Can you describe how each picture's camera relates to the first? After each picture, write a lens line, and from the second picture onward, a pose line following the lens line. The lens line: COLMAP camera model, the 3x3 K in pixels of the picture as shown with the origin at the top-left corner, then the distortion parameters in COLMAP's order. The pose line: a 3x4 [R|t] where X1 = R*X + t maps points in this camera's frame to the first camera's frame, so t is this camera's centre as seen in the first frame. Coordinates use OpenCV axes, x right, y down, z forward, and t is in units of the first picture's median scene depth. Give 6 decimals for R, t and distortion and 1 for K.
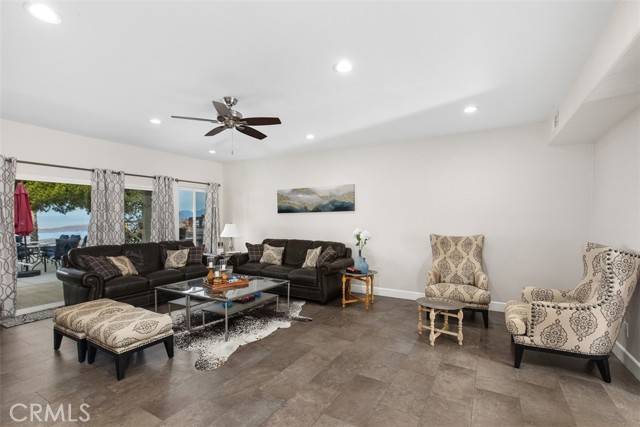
lens RADIAL K [[290.9, 0, 316.9], [0, 290.9, 214.8], [0, 0, 1]] dist [0.005813, 0.000083]
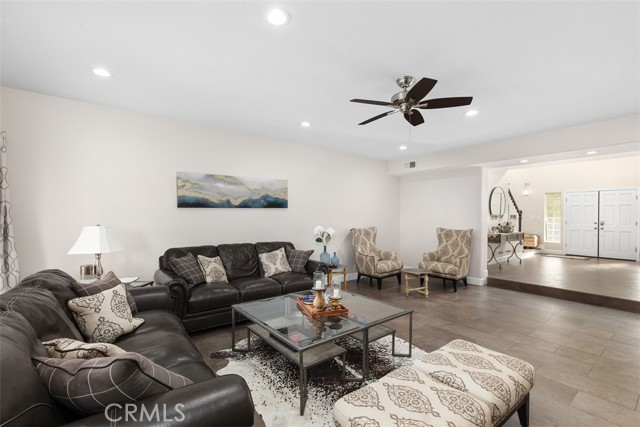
lens RADIAL K [[290.9, 0, 317.5], [0, 290.9, 214.7], [0, 0, 1]] dist [0.005813, 0.000083]
pose [[0.383939, -0.008862, 0.923316, -0.692804], [-0.028711, 0.999356, 0.021530, -0.013580], [-0.922912, -0.034775, 0.383438, 0.506884]]
